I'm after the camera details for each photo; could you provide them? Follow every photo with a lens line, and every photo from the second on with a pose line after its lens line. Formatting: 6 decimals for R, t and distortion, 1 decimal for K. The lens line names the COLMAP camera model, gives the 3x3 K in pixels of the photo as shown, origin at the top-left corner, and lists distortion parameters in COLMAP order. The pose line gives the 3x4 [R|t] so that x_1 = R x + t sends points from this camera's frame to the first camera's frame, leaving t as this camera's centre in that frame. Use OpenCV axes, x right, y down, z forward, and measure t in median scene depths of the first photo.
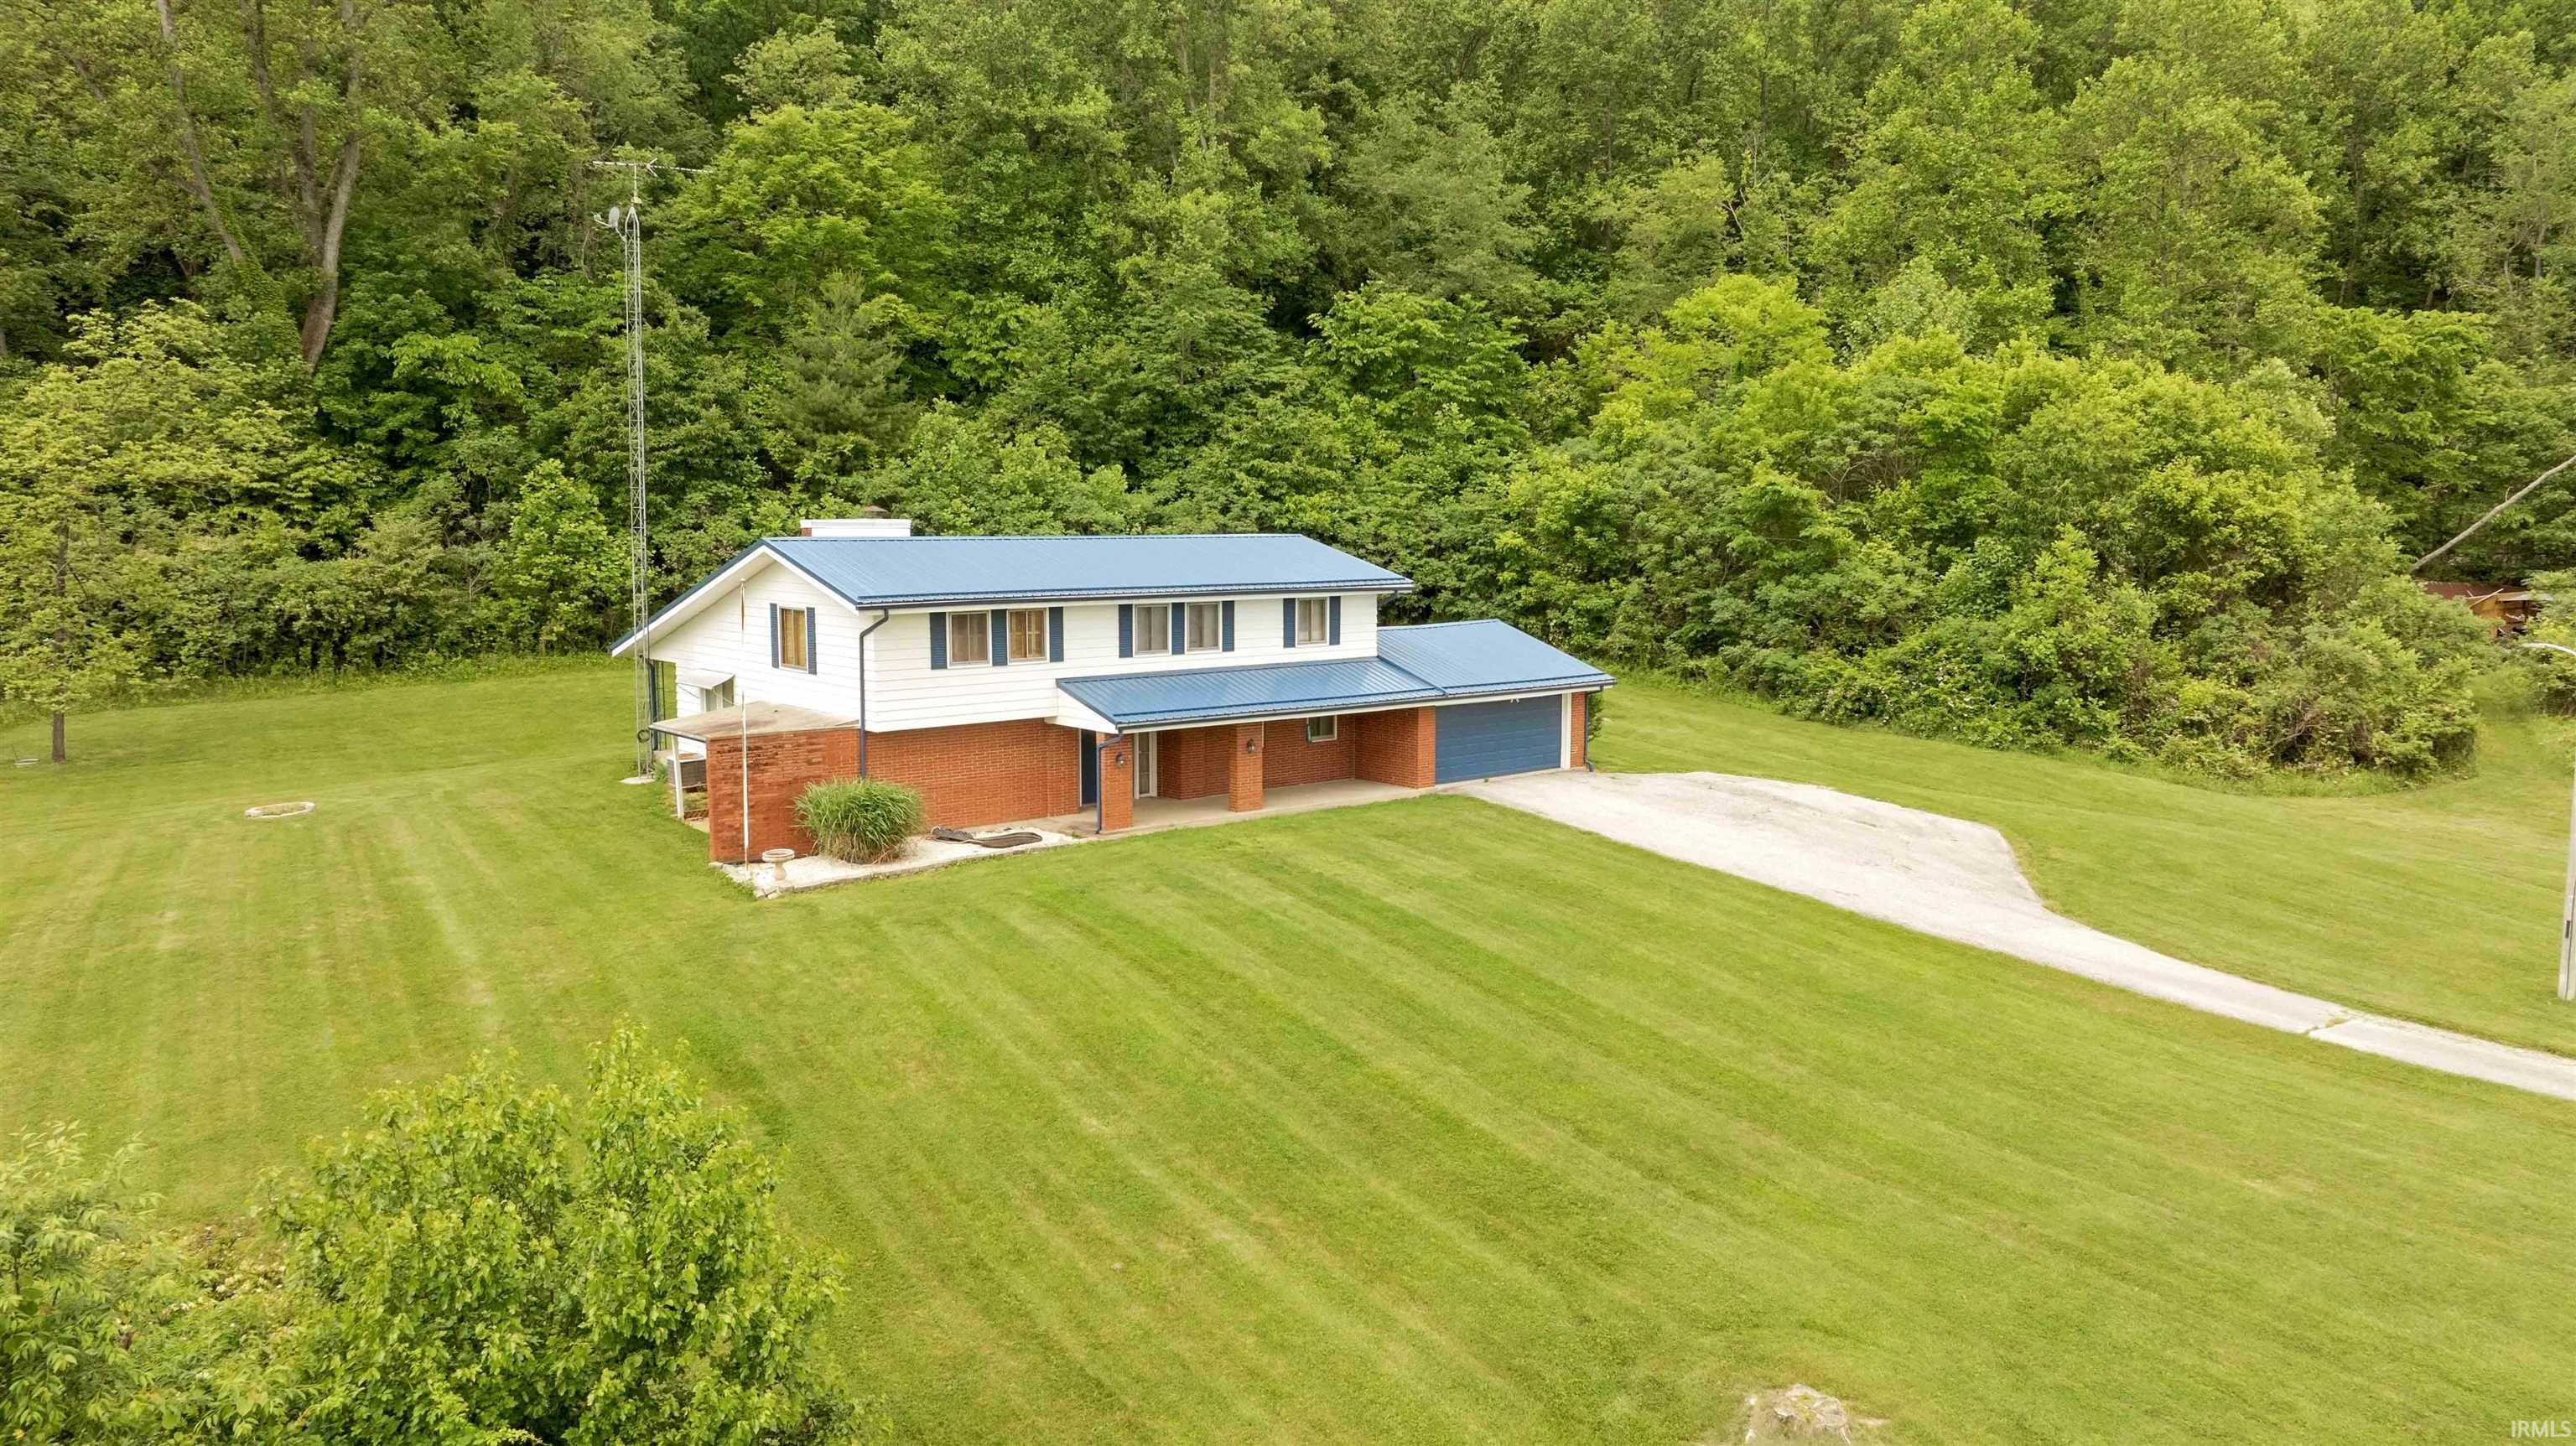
lens RADIAL K [[1814.2, 0, 1279.0], [0, 1814.2, 731.6], [0, 0, 1]] dist [-0.021683, -0.001747]
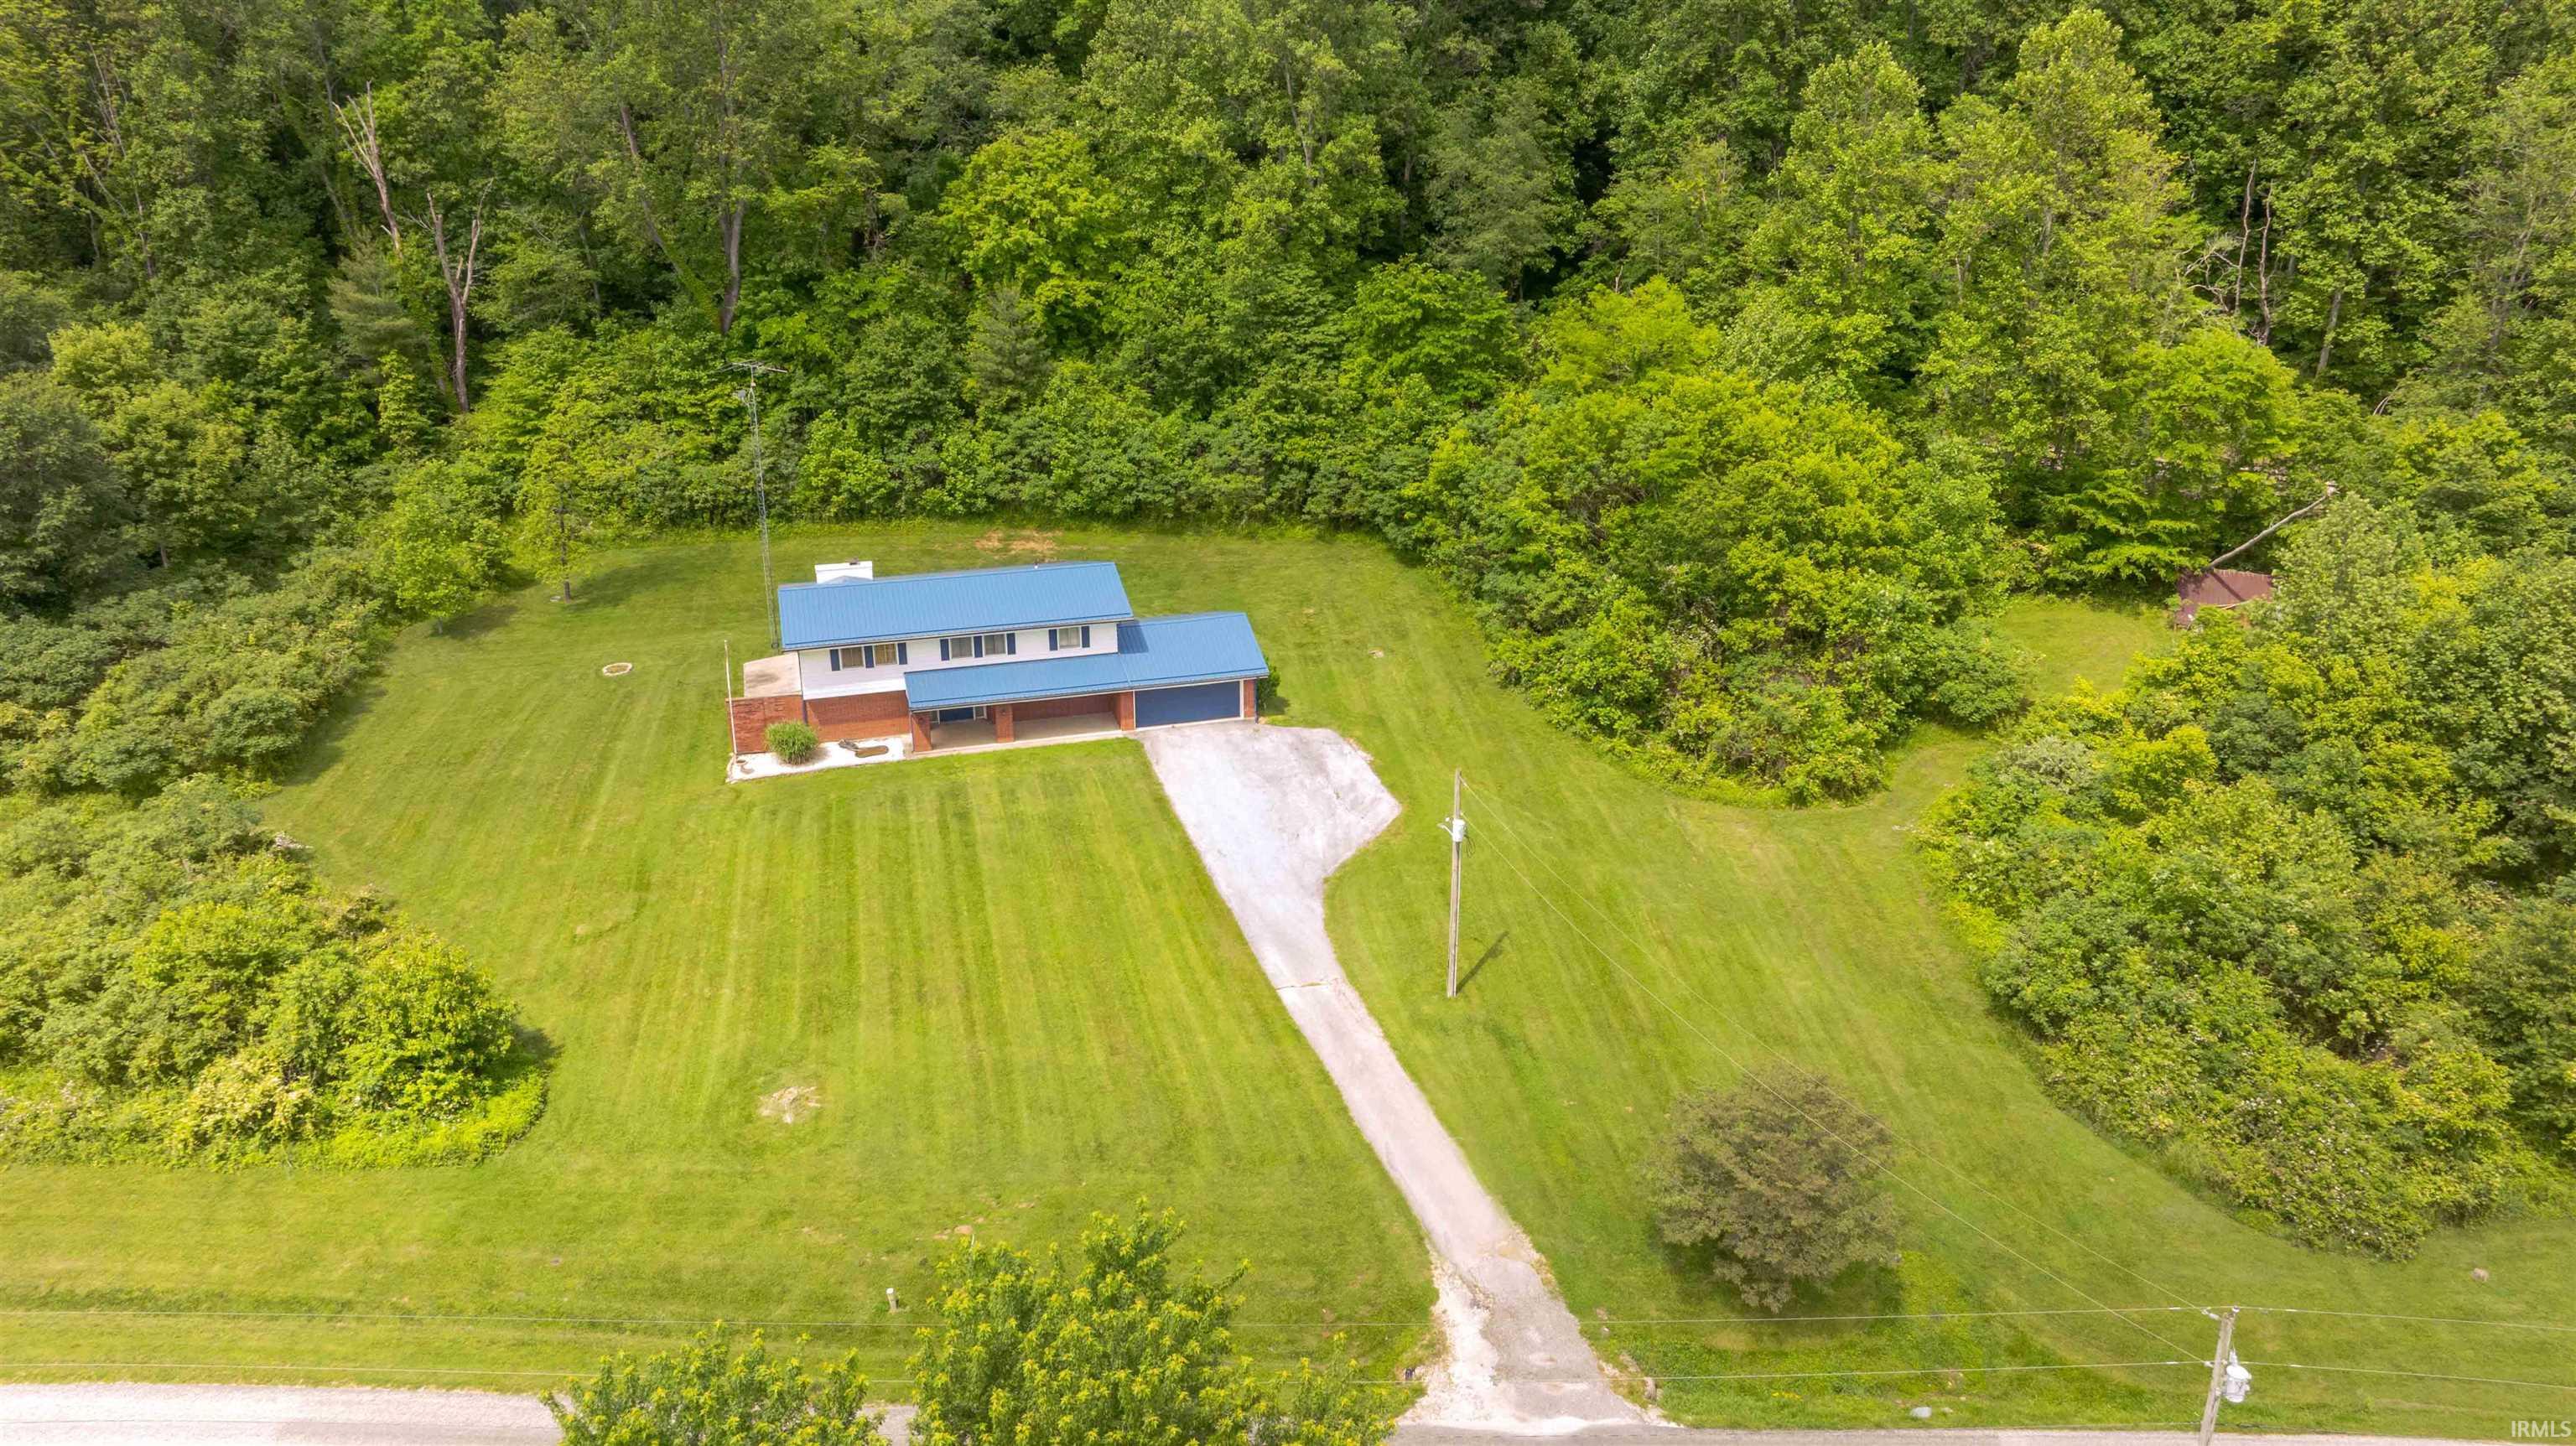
lens RADIAL K [[1814.2, 0, 1279.0], [0, 1814.2, 731.6], [0, 0, 1]] dist [-0.021683, -0.001747]
pose [[0.912840, 0.160561, -0.375425, 0.676664], [-0.050196, 0.956595, 0.287064, -0.373431], [0.405221, -0.243199, 0.881278, -0.408378]]
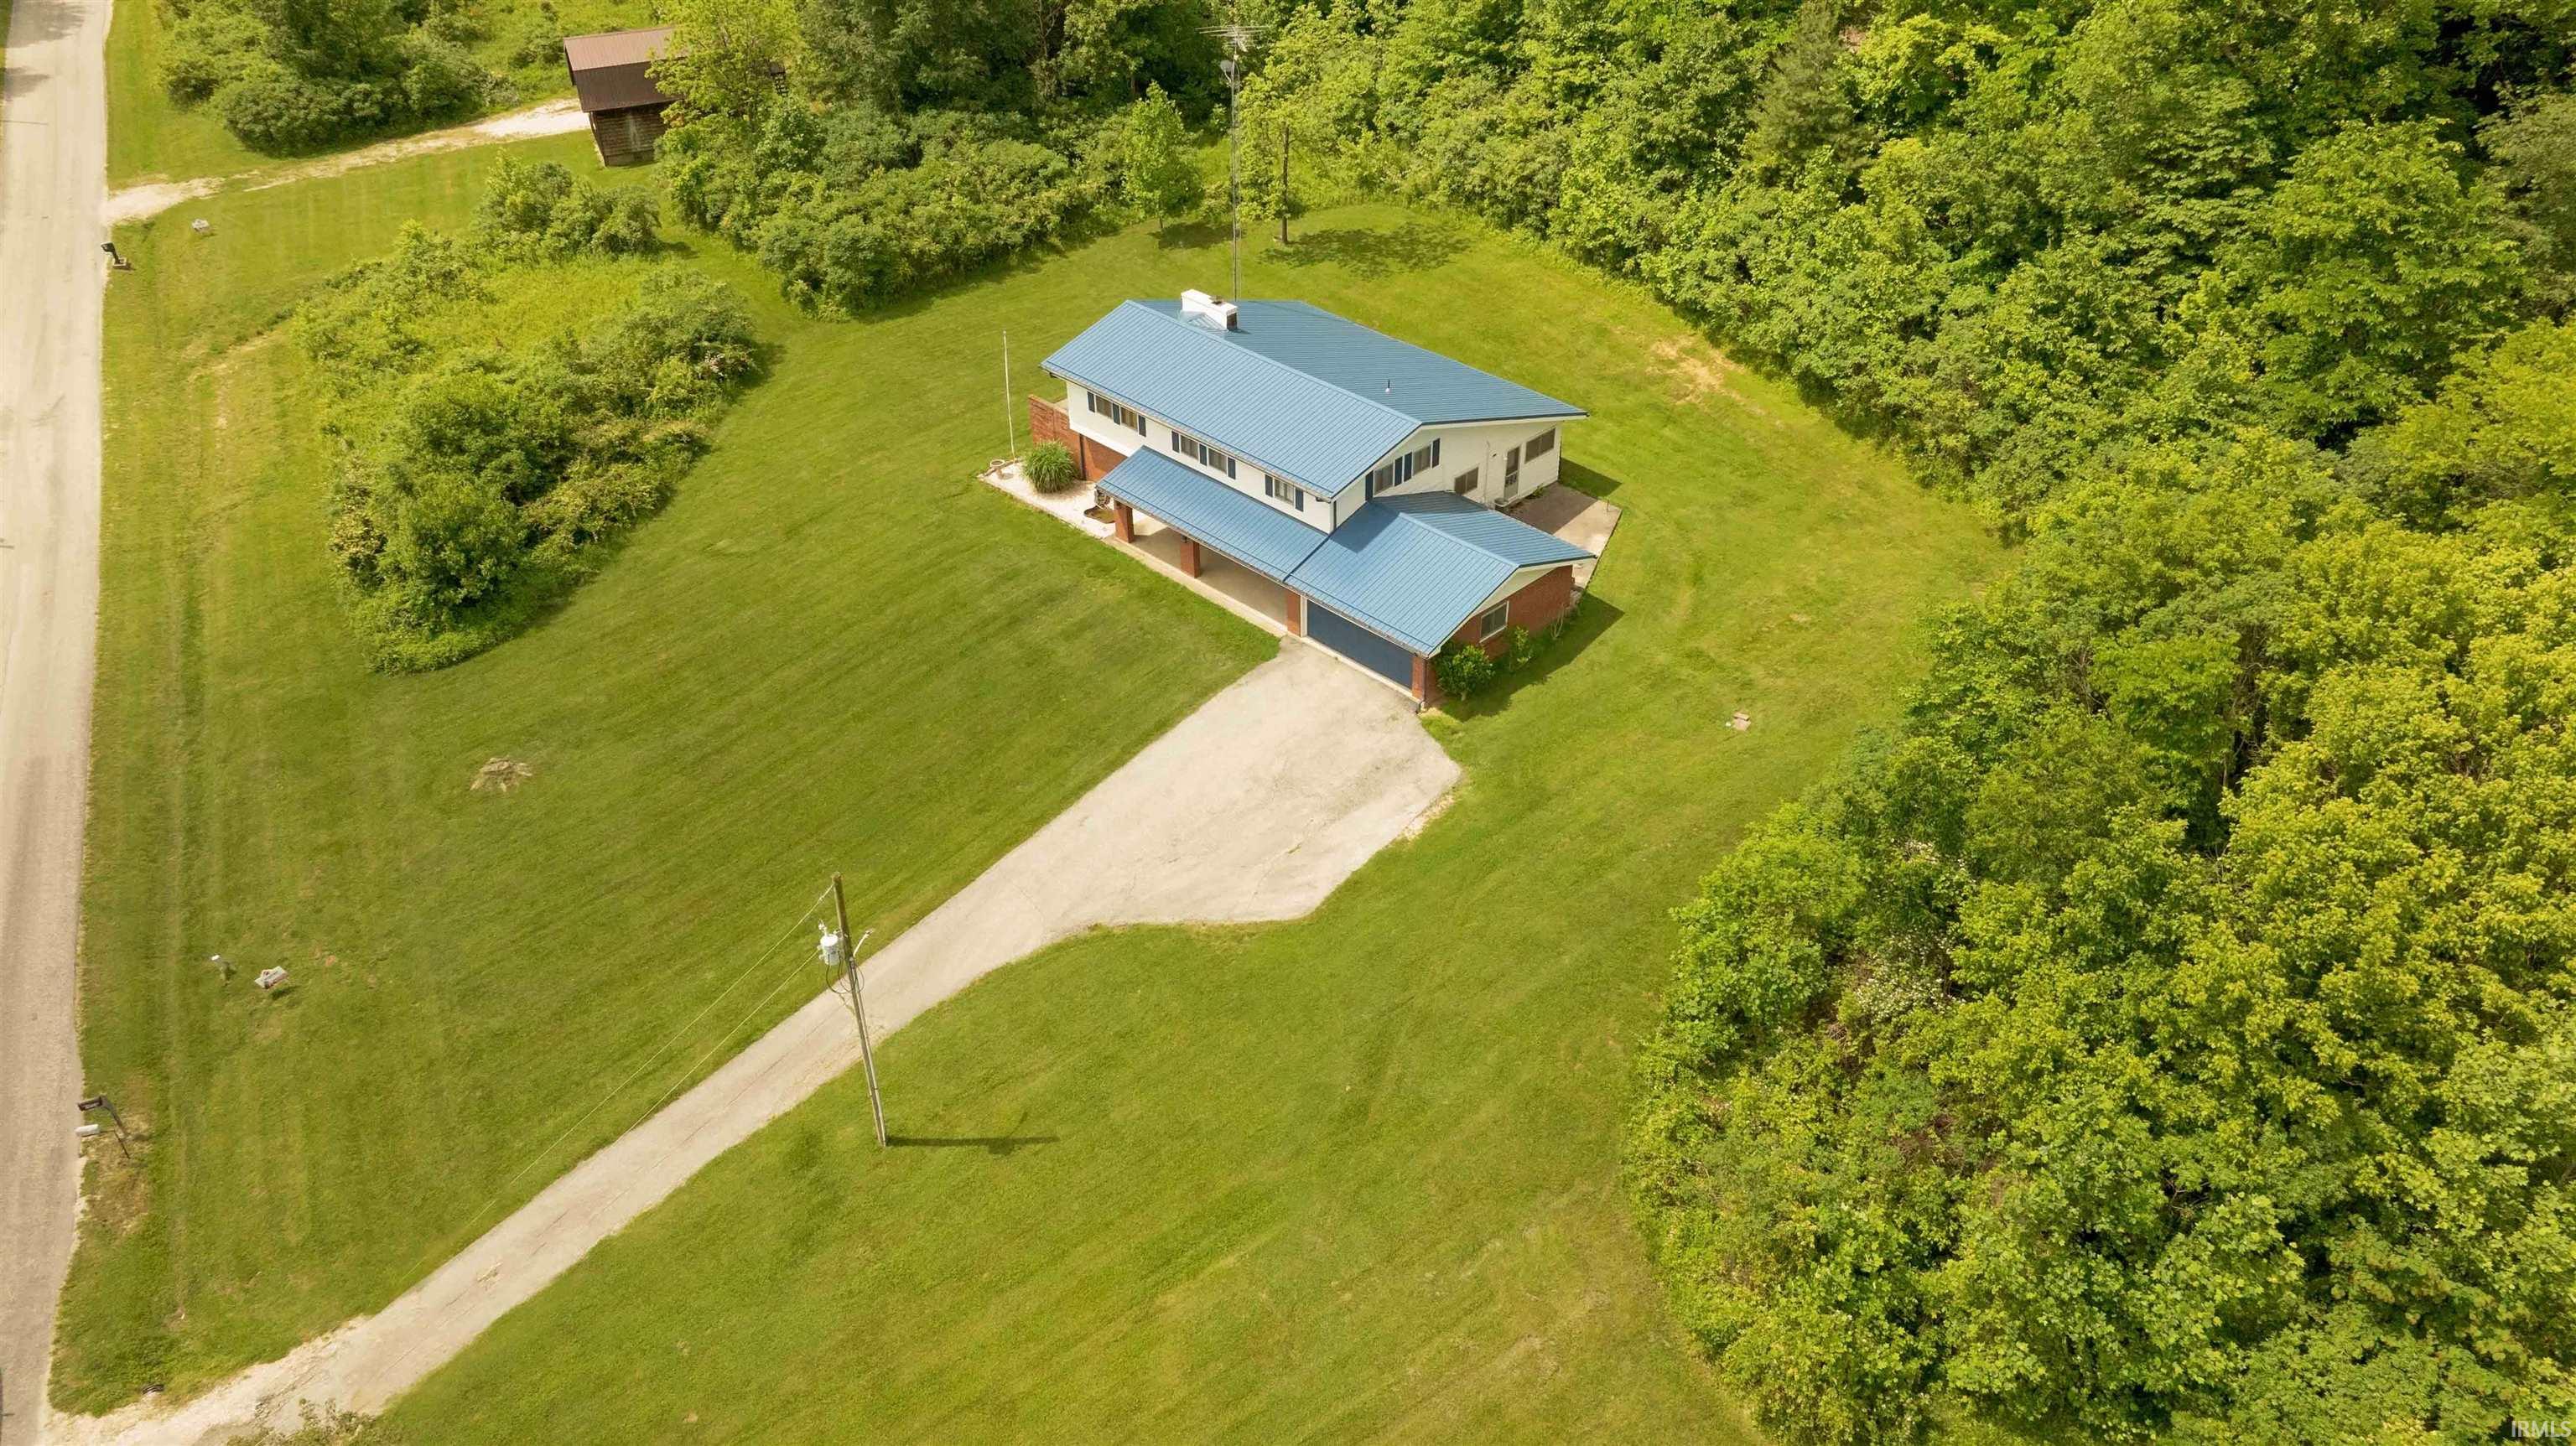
lens RADIAL K [[1814.2, 0, 1279.0], [0, 1814.2, 731.6], [0, 0, 1]] dist [-0.021683, -0.001747]
pose [[0.088041, 0.580890, -0.809206, 0.927503], [-0.111729, 0.812993, 0.571453, -0.520513], [0.989831, 0.040101, 0.136479, 0.601387]]
